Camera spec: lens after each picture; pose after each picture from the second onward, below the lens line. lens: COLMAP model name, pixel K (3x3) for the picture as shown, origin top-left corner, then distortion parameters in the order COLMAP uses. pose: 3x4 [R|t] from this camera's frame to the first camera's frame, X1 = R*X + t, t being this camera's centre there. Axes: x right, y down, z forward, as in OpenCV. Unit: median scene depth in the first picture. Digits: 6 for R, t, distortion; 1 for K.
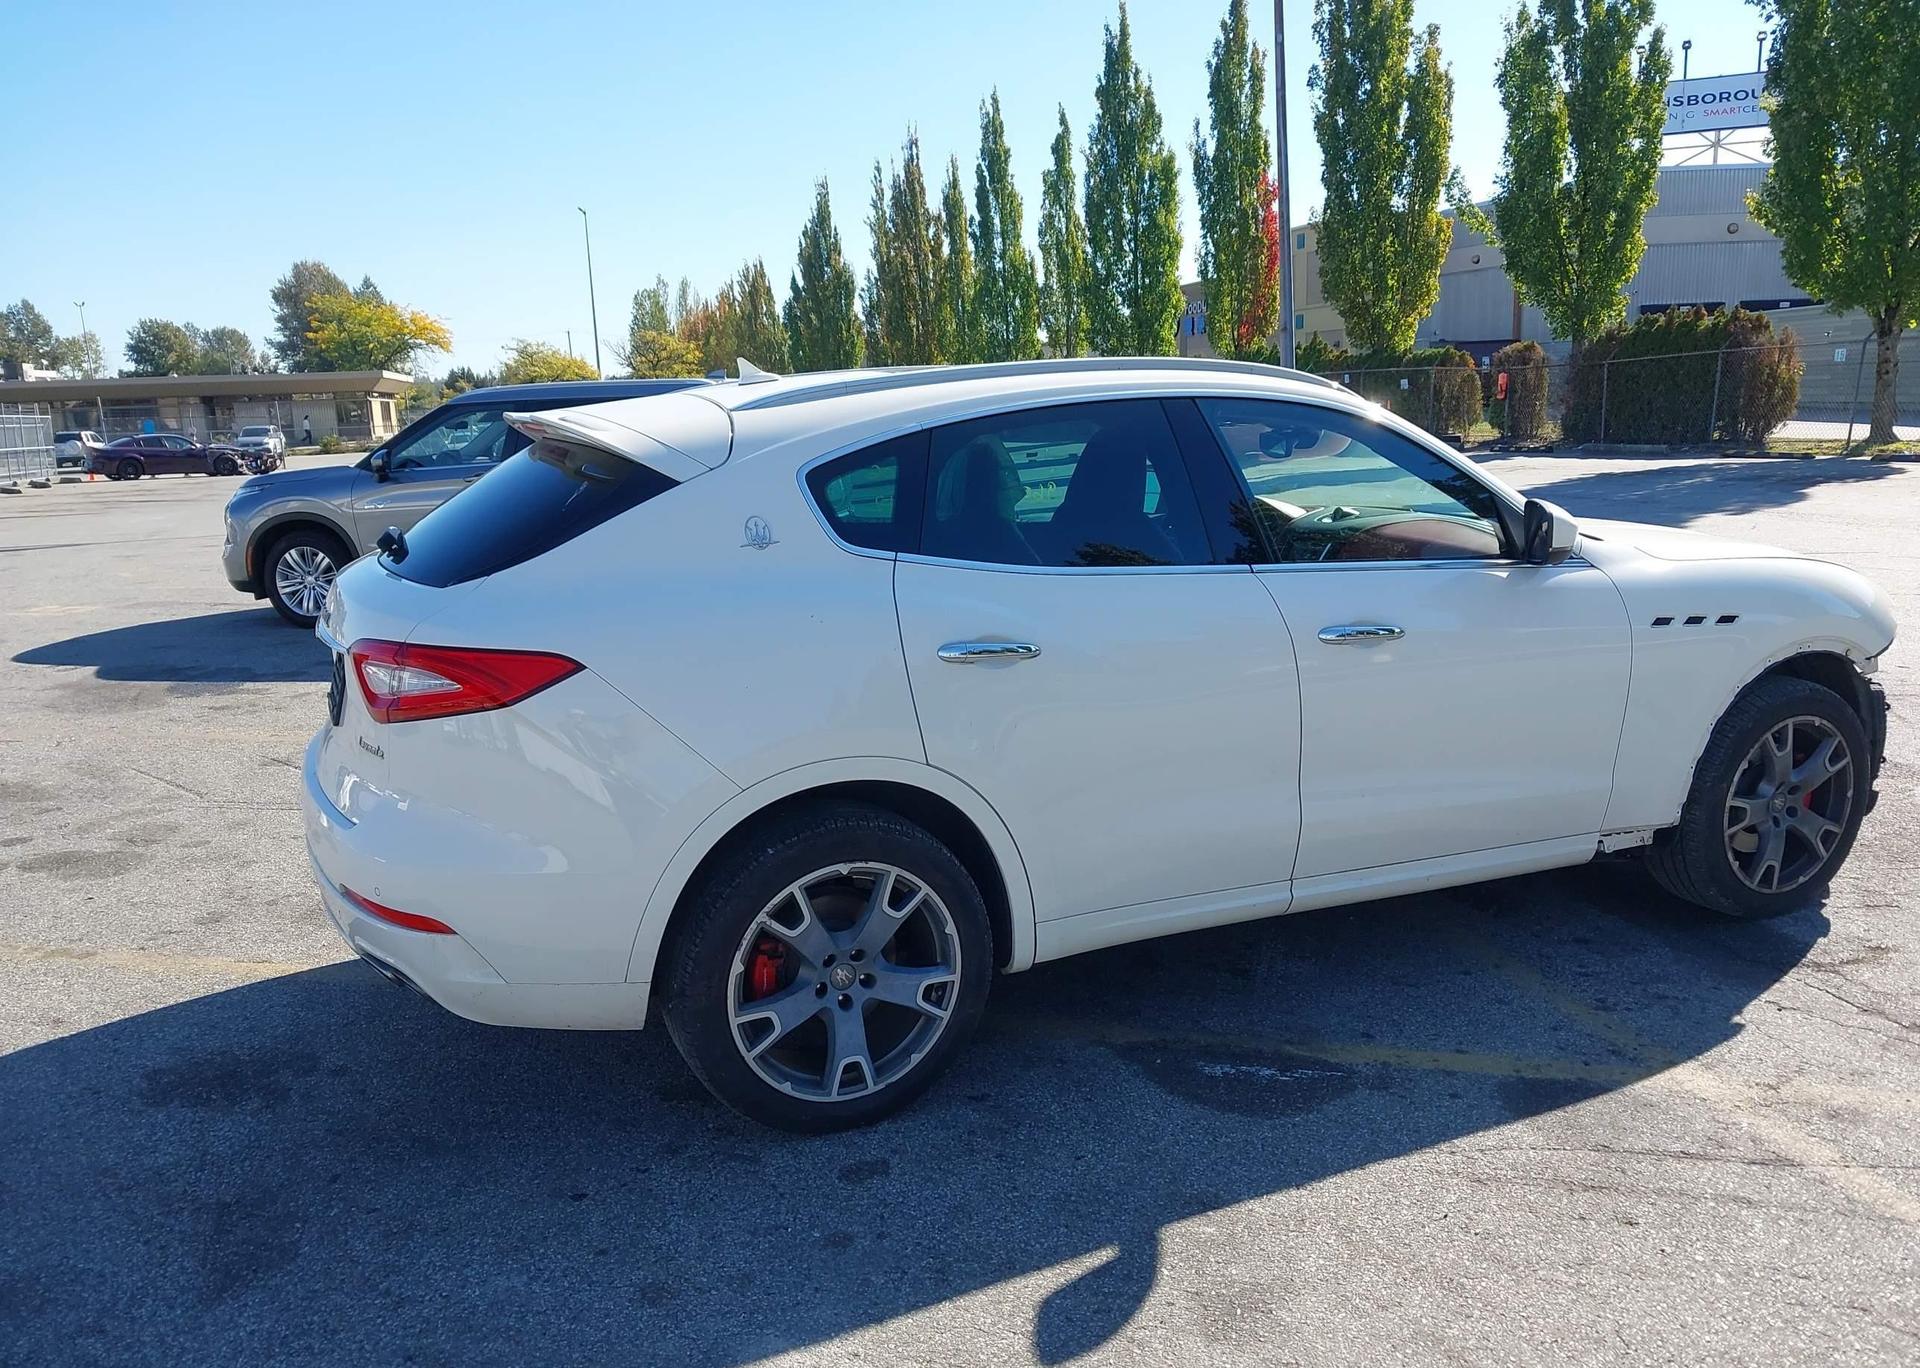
lens RADIAL K [[1526.2, 0, 950.7], [0, 1526.2, 701.6], [0, 0, 1]] dist [0.018499, -0.023887]
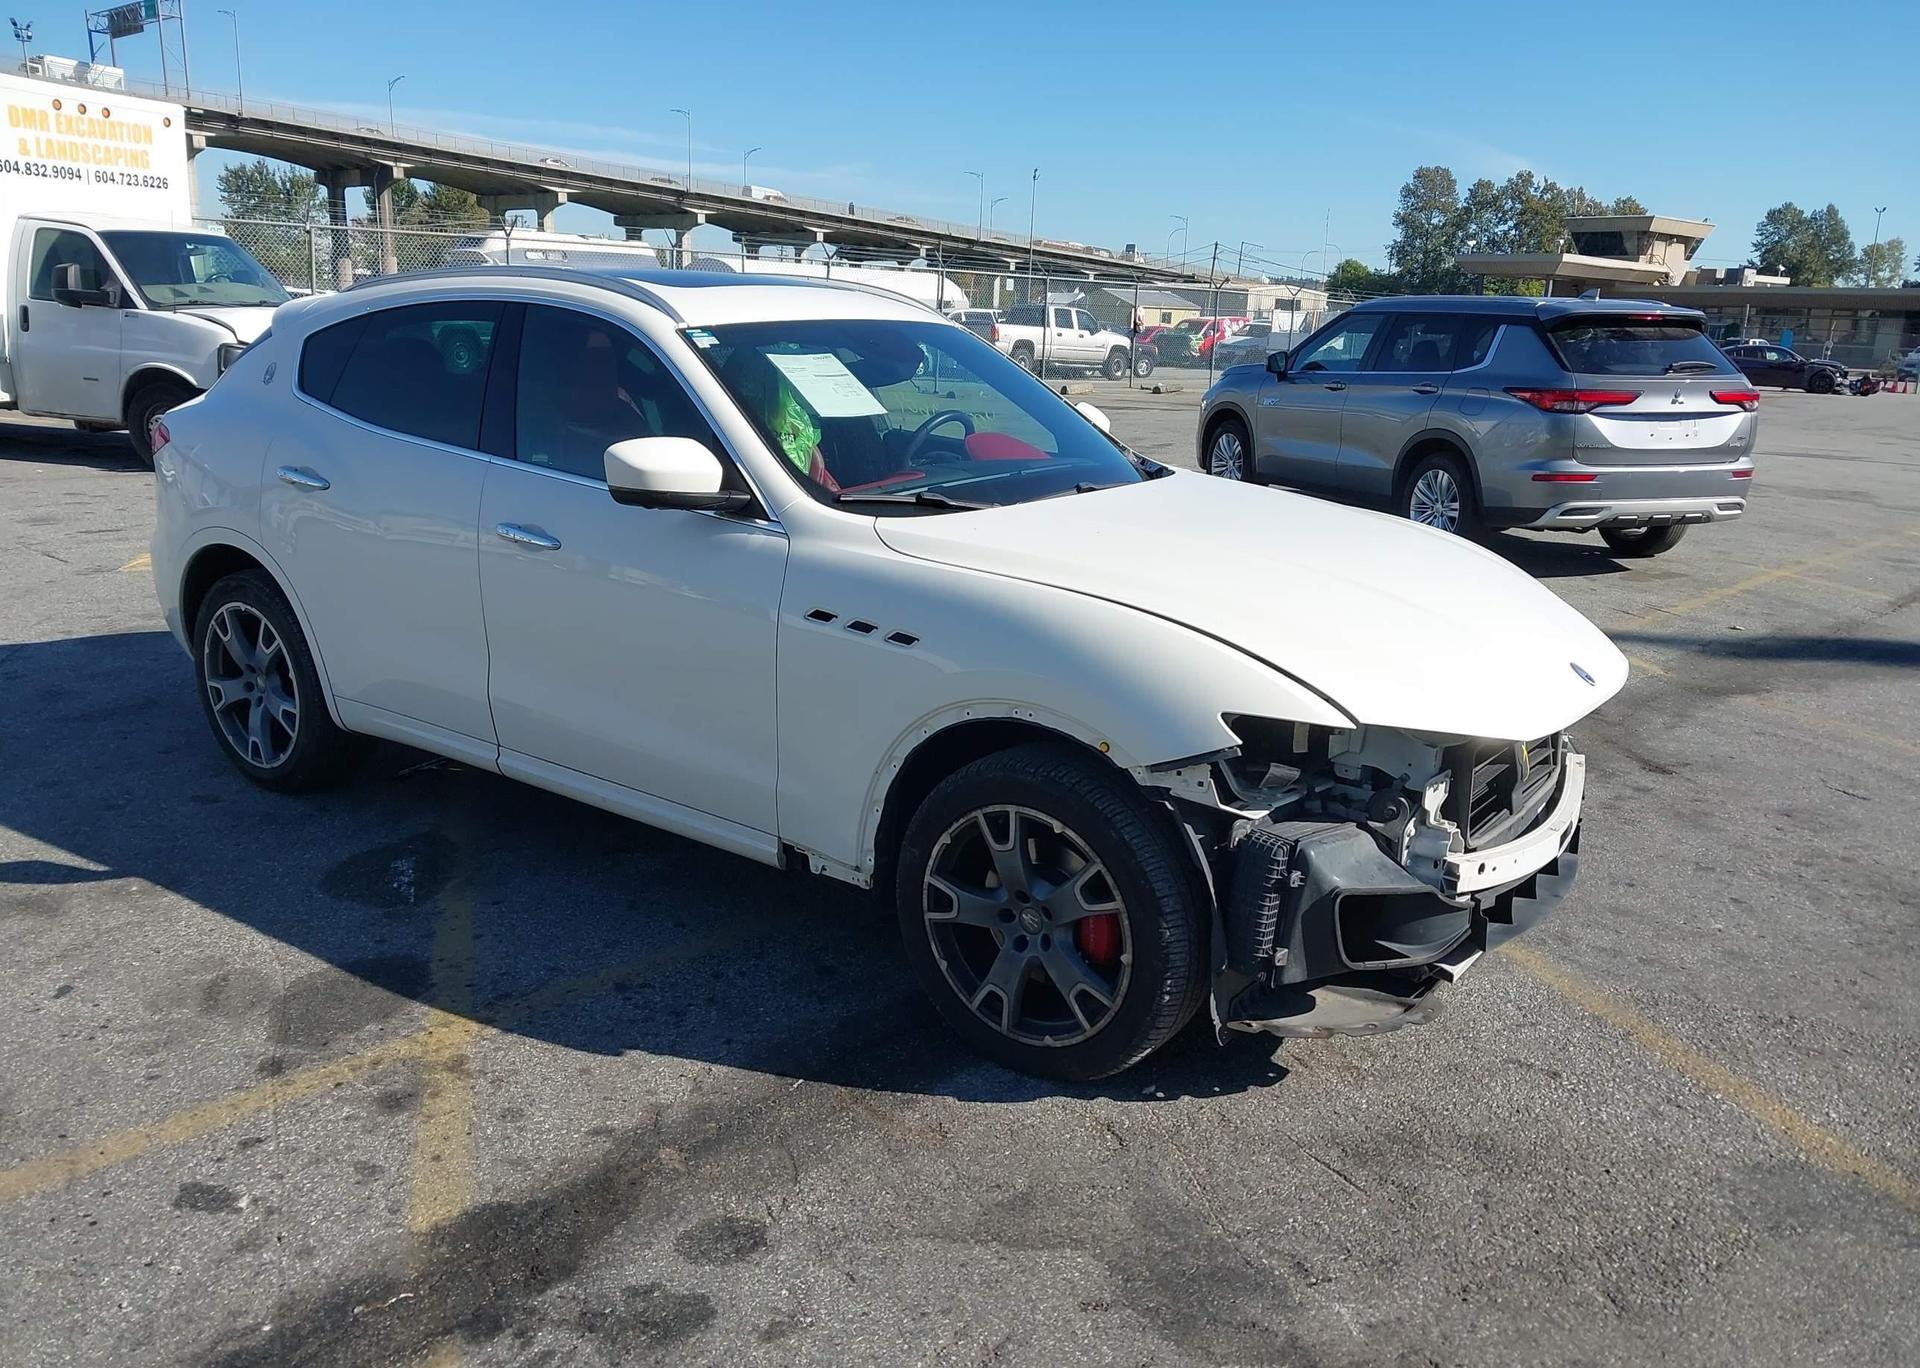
lens RADIAL K [[1526.2, 0, 963.8], [0, 1526.2, 736.6], [0, 0, 1]] dist [0.018499, -0.023887]
pose [[0.490184, 0.281799, -0.824809, 0.214165], [-0.217020, 0.955952, 0.197629, -0.030148], [0.844170, 0.082125, 0.529748, 0.113575]]
